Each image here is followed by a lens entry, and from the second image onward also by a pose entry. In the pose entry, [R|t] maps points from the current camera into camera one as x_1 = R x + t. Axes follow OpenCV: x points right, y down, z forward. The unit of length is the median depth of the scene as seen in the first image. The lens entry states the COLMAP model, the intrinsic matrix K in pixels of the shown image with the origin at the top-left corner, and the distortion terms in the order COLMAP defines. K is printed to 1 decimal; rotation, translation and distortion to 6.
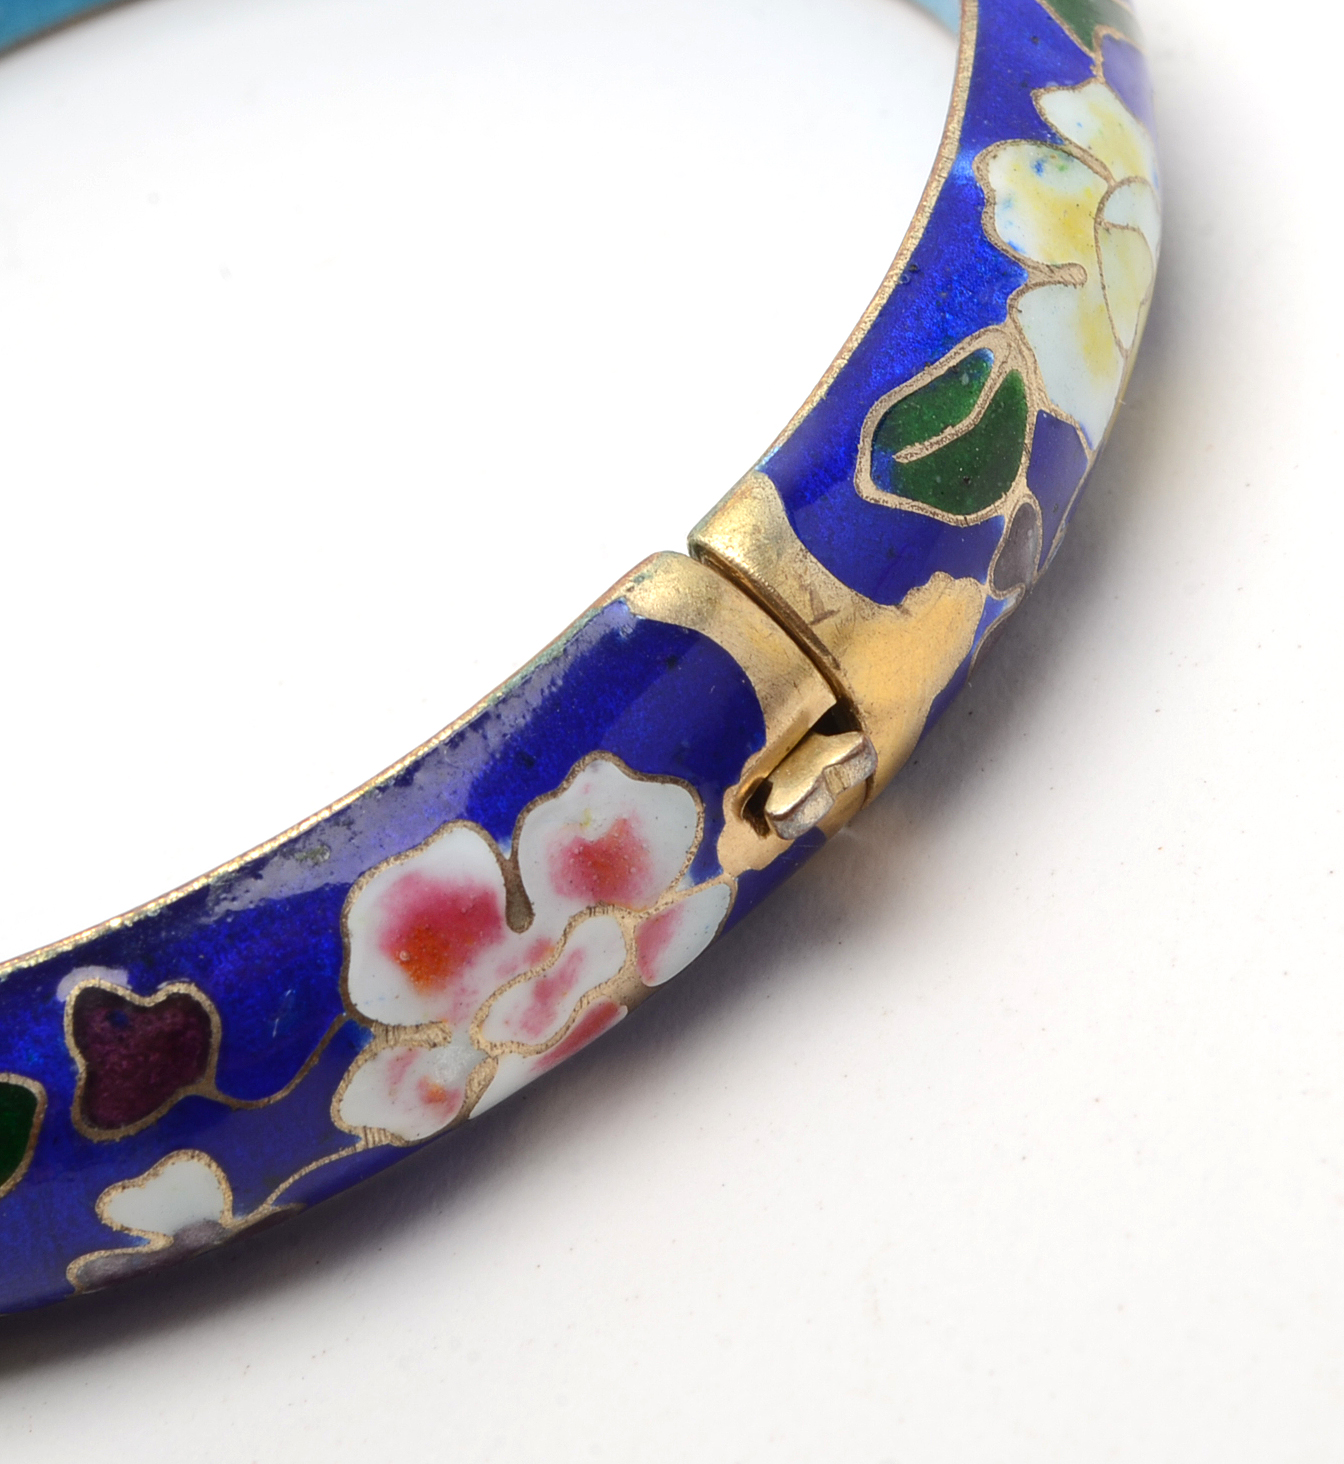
lens RADIAL K [[5517.8, 0, 672.0], [0, 5517.8, 732.0], [0, 0, 1]] dist [0.057432, -0.044545]
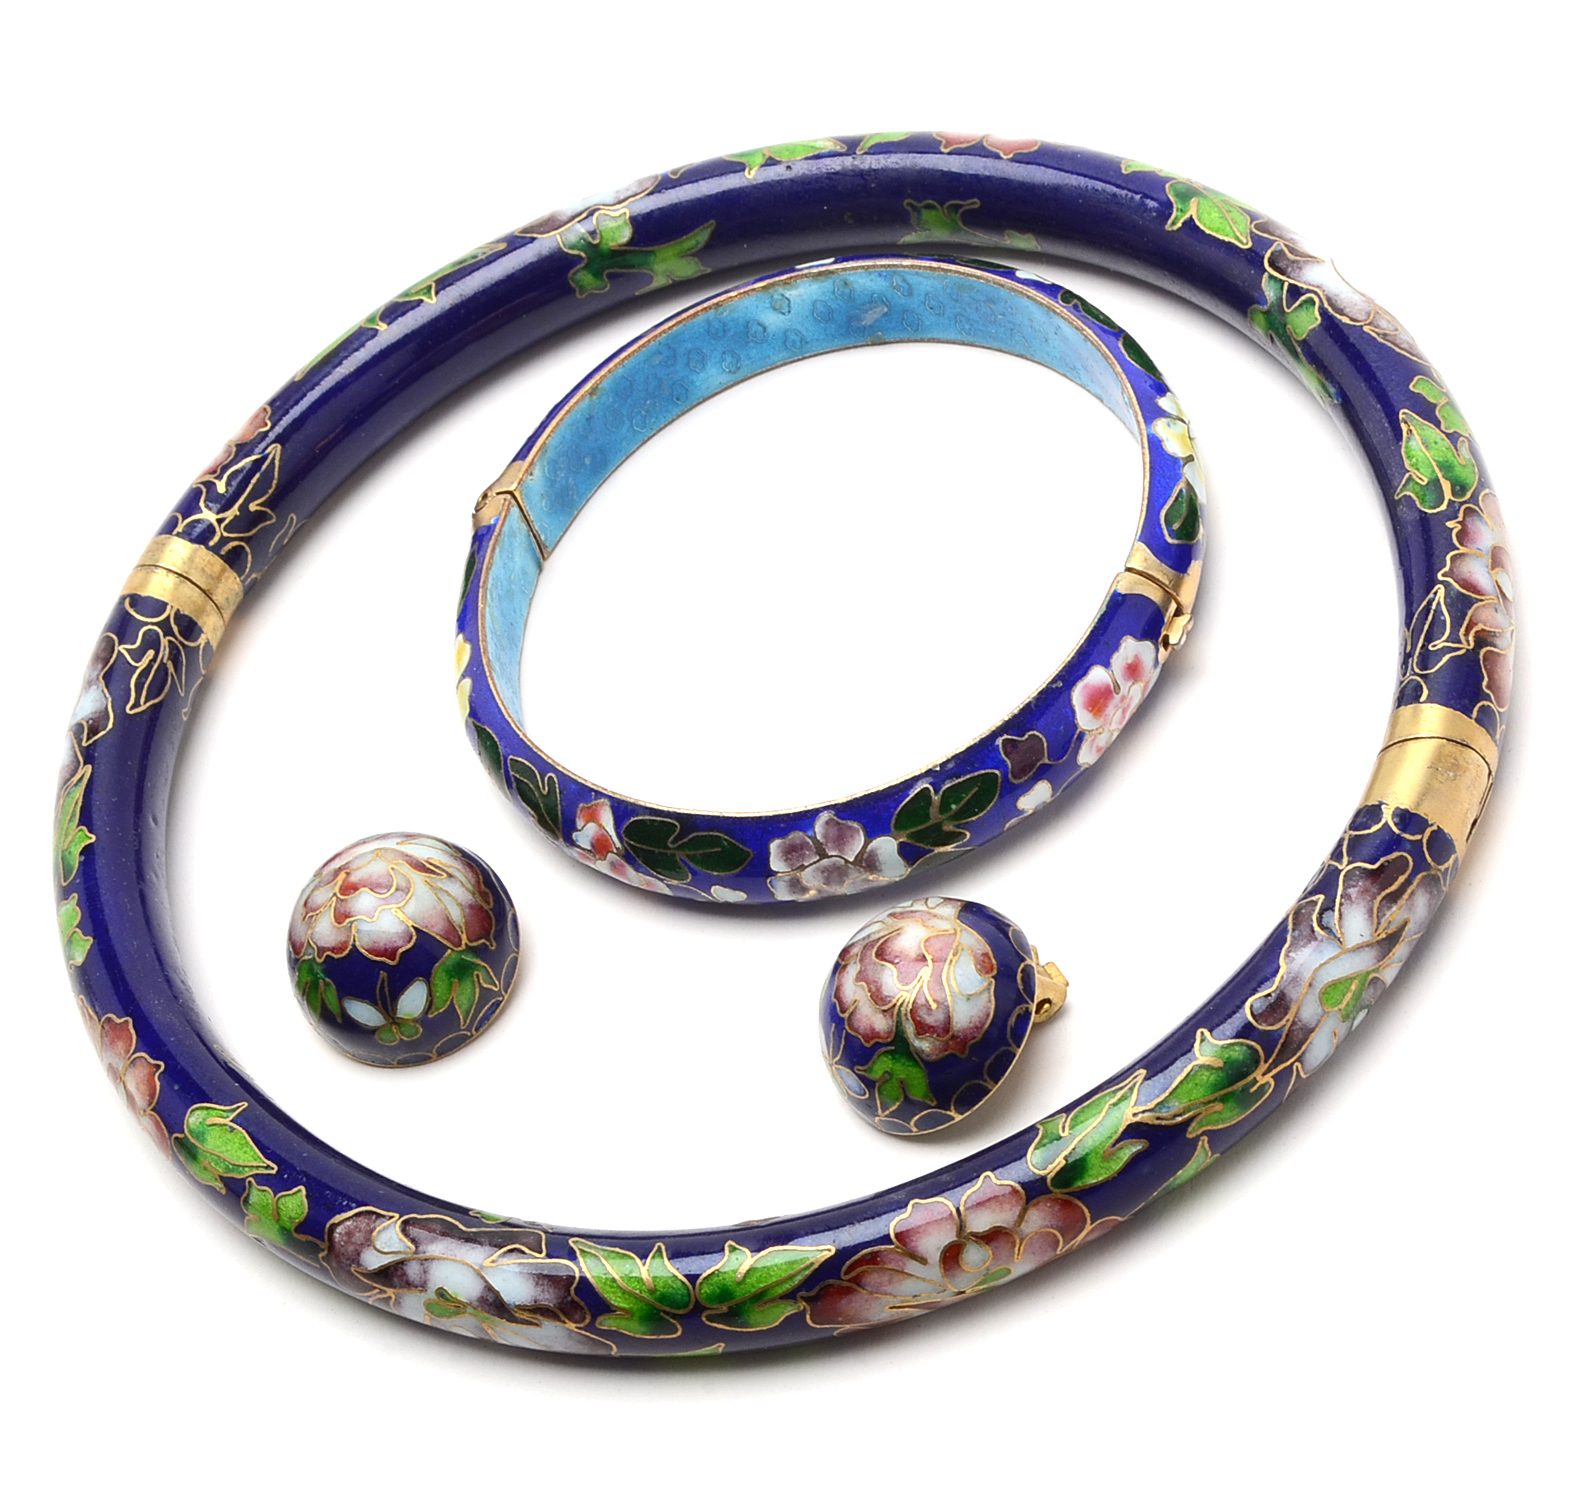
lens RADIAL K [[5467.3, 0, 795.1], [0, 5467.3, 878.6], [0, 0, 1]] dist [0.143605, -1.391253]
pose [[0.931694, -0.228257, 0.282570, -1.144154], [0.207927, 0.972980, 0.100383, -0.222707], [-0.297848, -0.034772, 0.953980, -2.046659]]
